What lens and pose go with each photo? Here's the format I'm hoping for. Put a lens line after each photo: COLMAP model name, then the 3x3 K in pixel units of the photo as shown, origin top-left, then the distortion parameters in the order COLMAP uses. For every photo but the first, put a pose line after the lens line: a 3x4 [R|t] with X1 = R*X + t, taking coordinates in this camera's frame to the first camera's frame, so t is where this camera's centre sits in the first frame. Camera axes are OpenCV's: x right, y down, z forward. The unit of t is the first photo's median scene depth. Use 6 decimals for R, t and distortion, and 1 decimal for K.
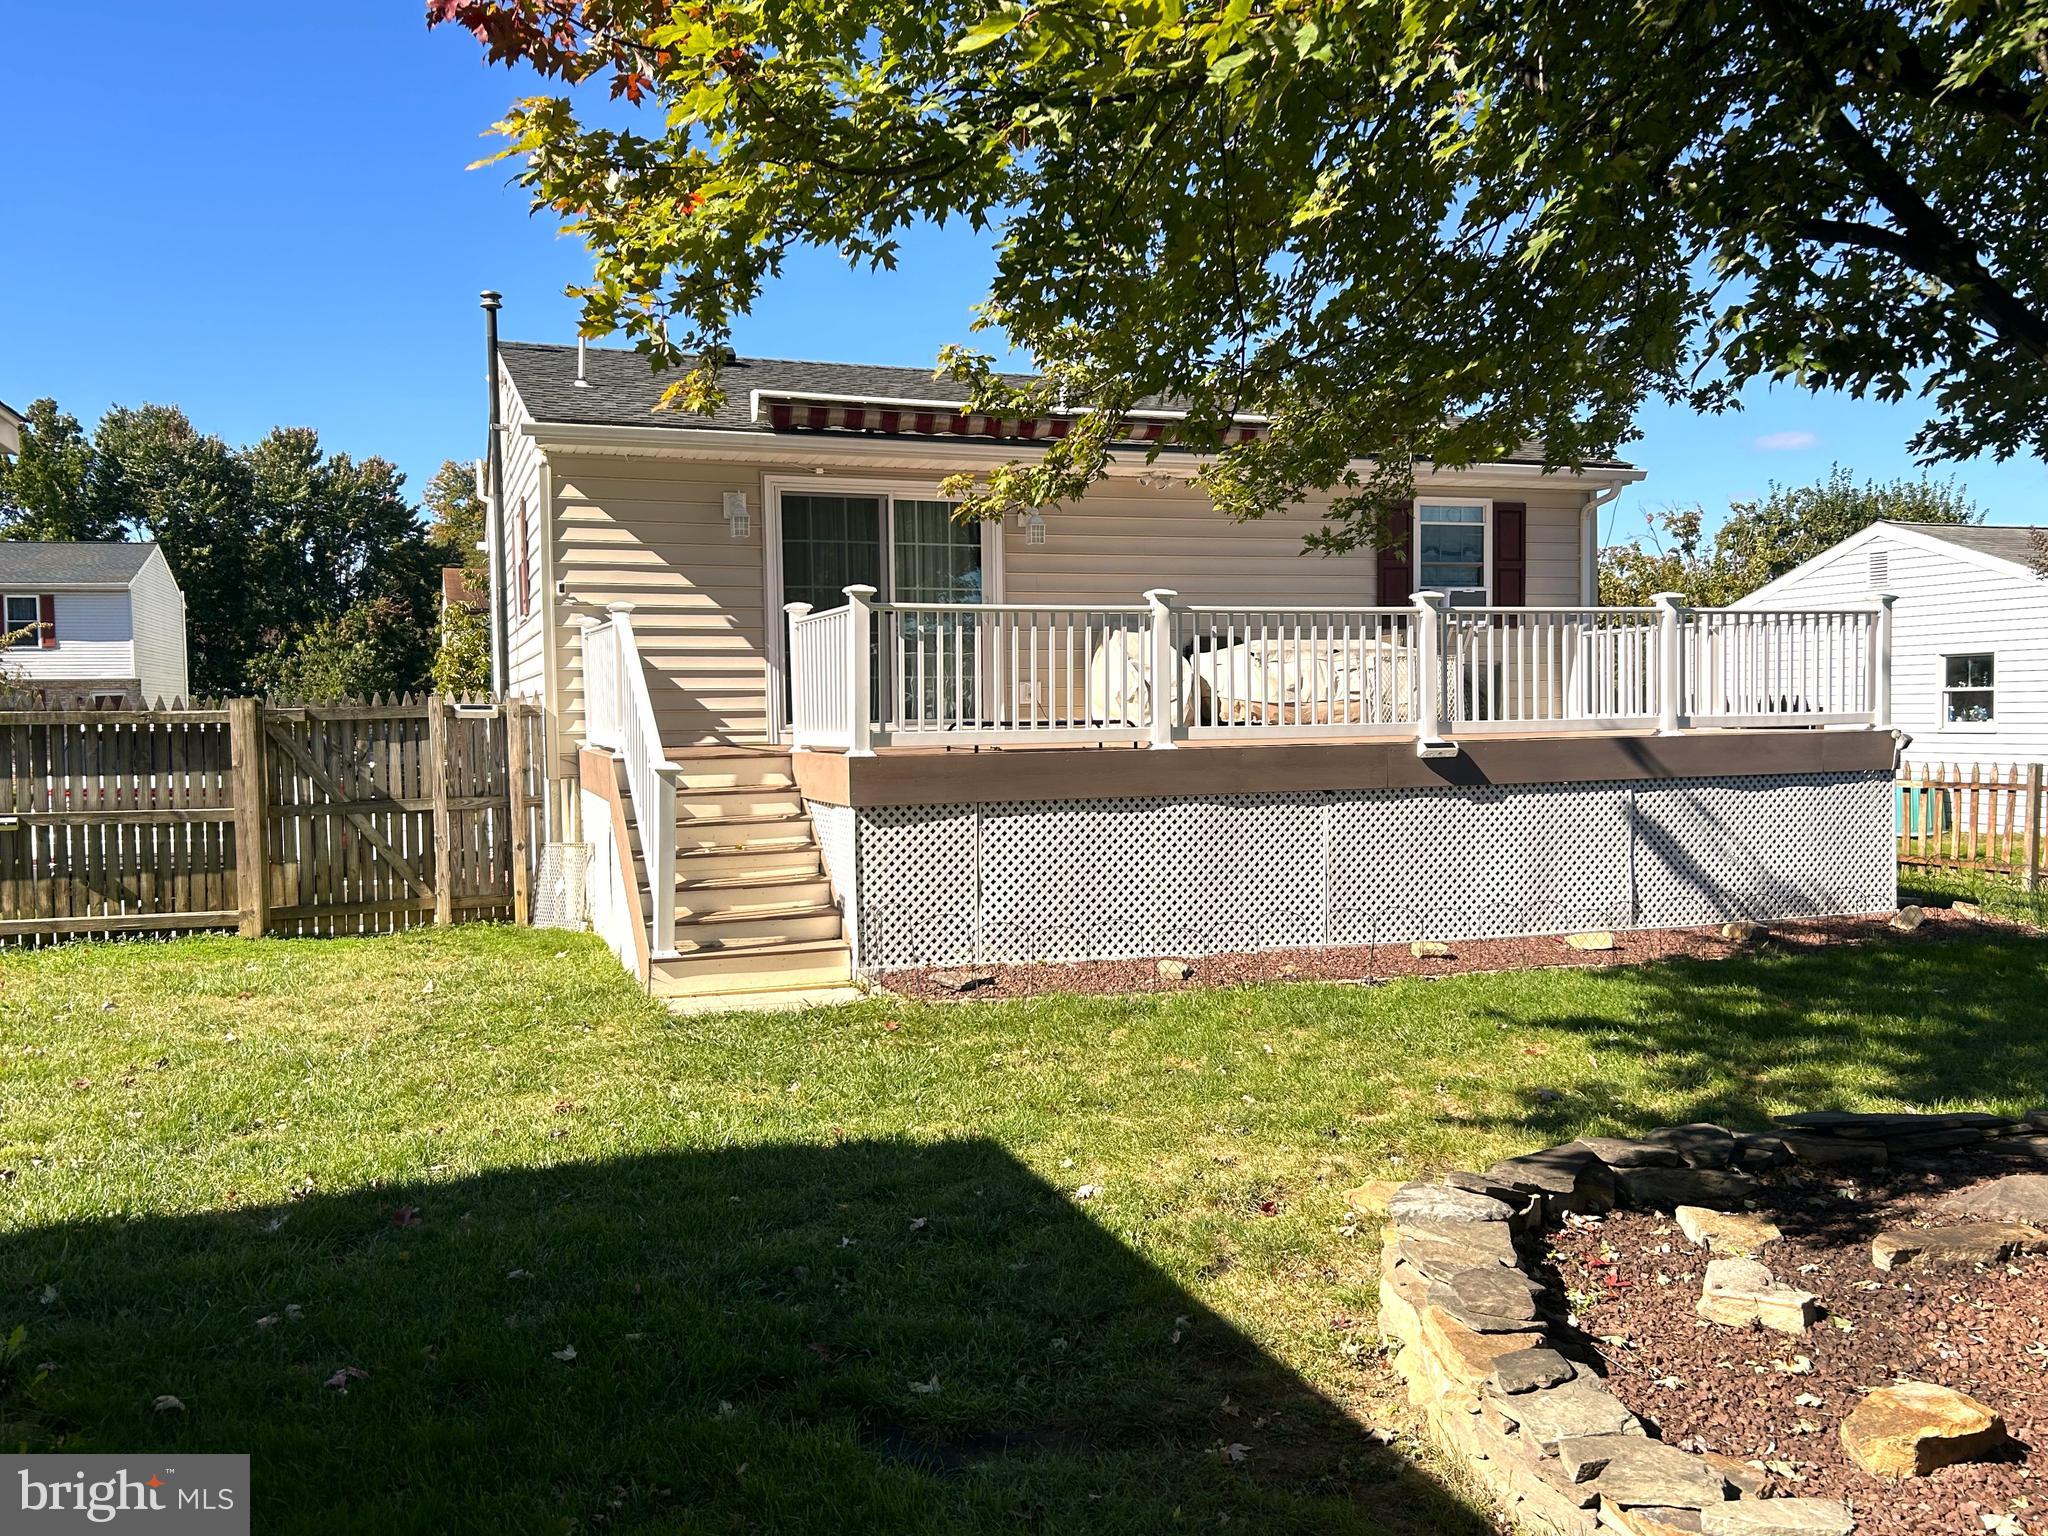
lens RADIAL K [[1660.5, 0, 1018.2], [0, 1660.5, 769.7], [0, 0, 1]] dist [0.054028, -0.001249]
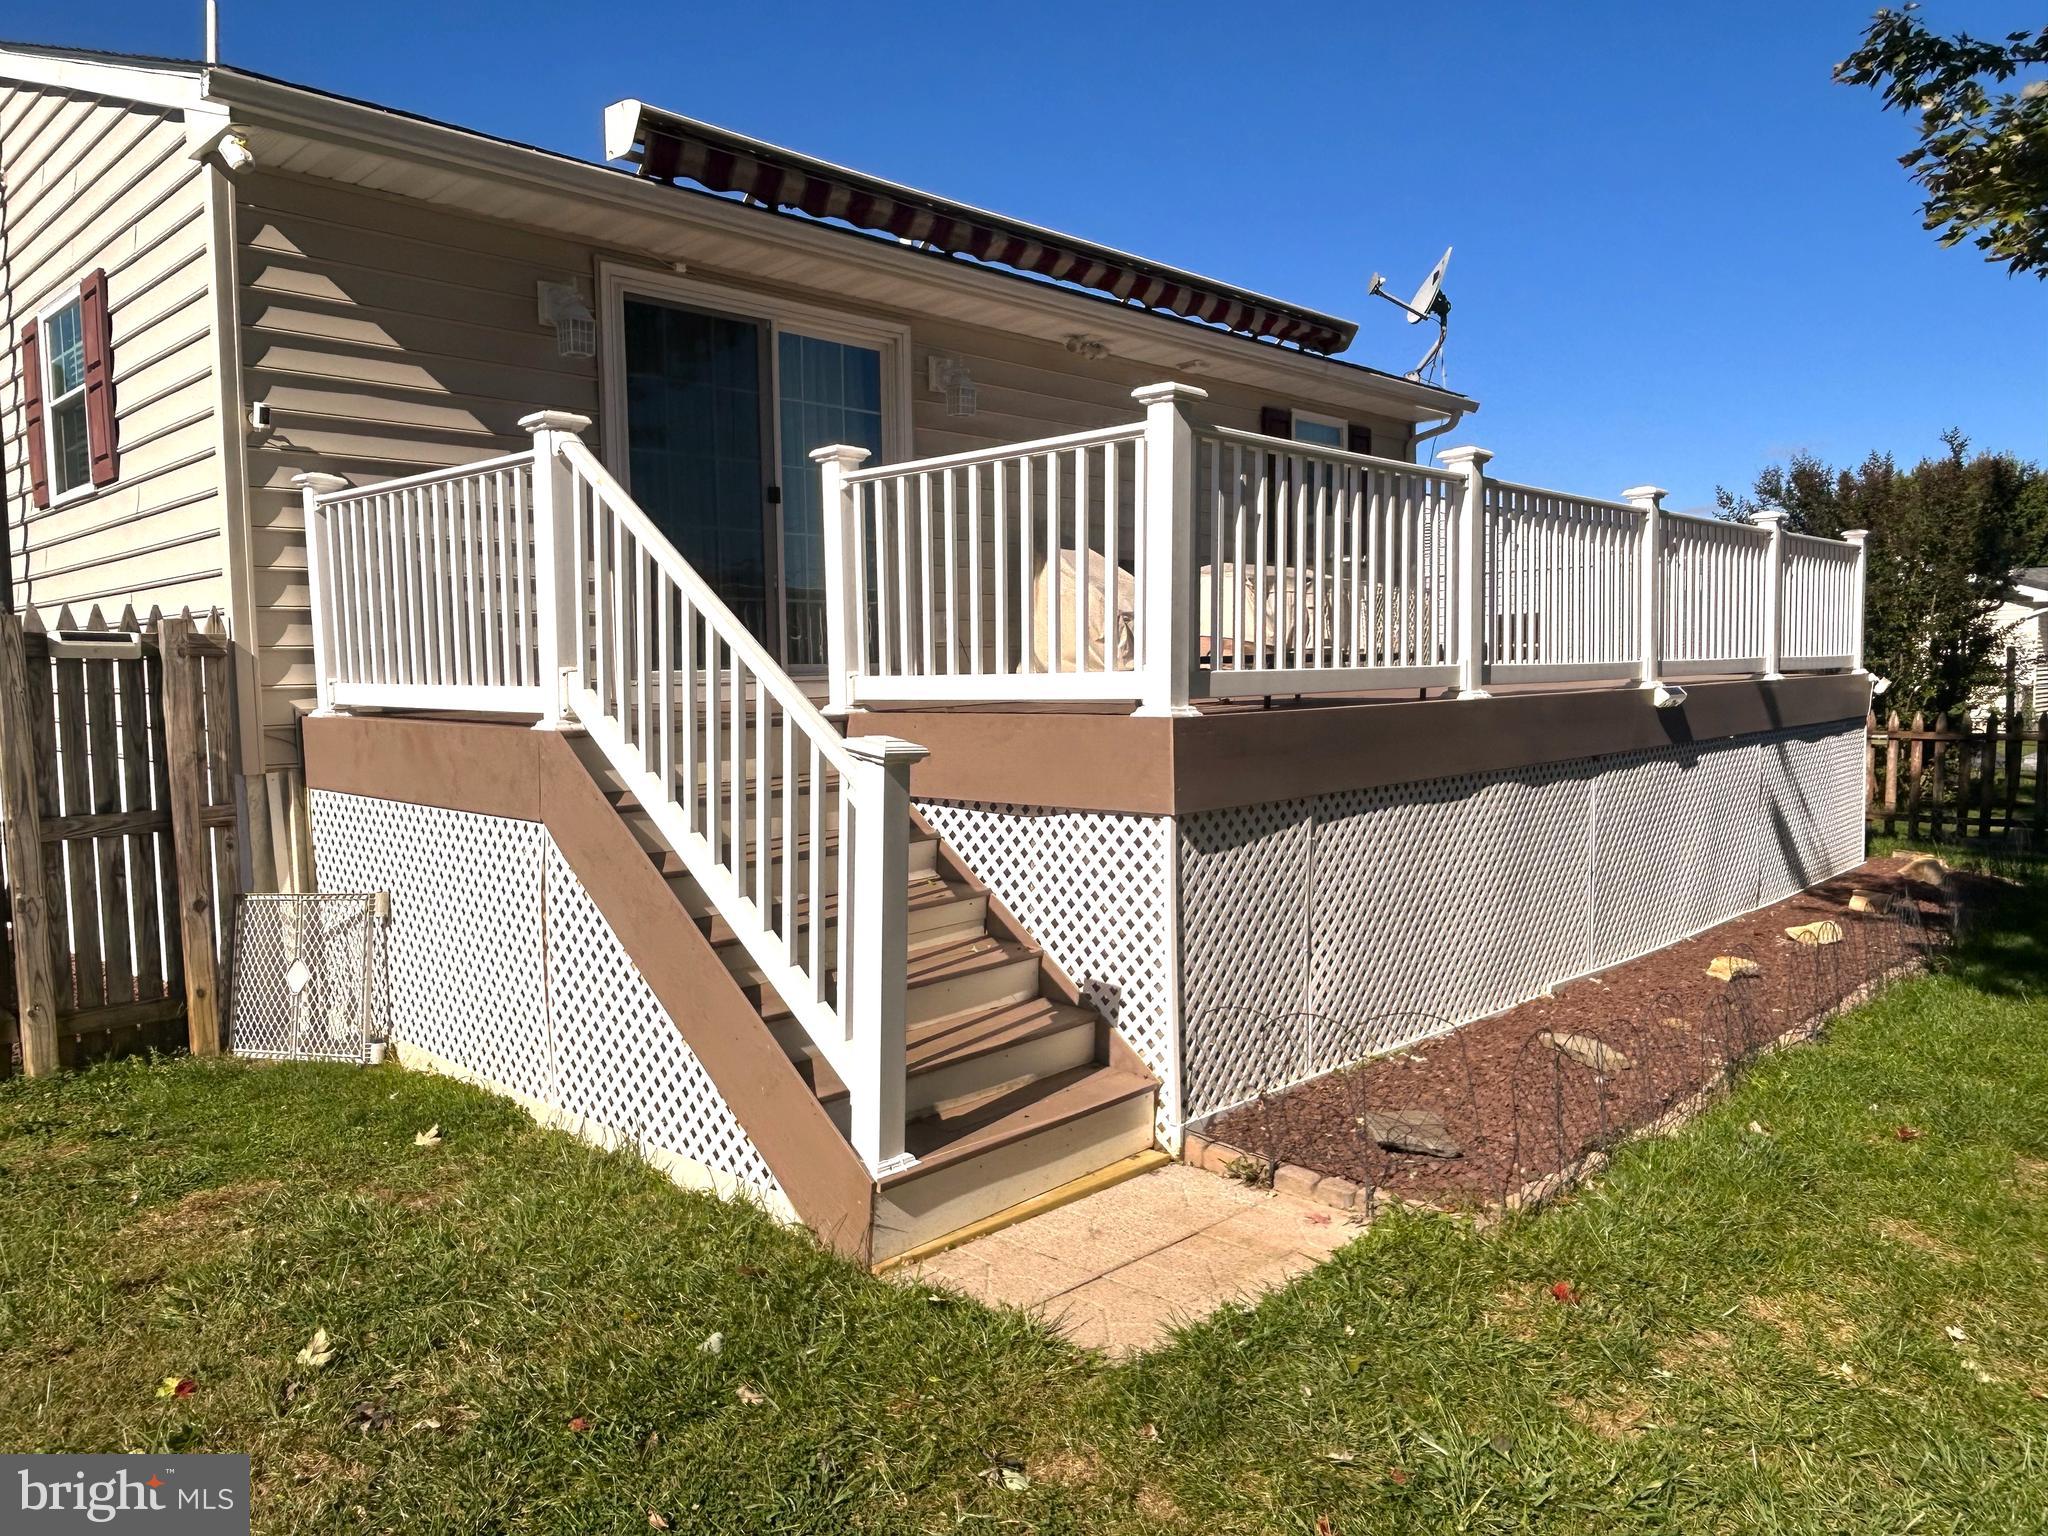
lens RADIAL K [[1425.7, 0, 1028.8], [0, 1425.7, 765.5], [0, 0, 1]] dist [-0.018324, 0.000791]
pose [[0.896152, -0.032895, 0.442526, -0.278653], [0.021447, 0.999294, 0.030851, -0.006407], [-0.443228, -0.018156, 0.896225, 0.520660]]
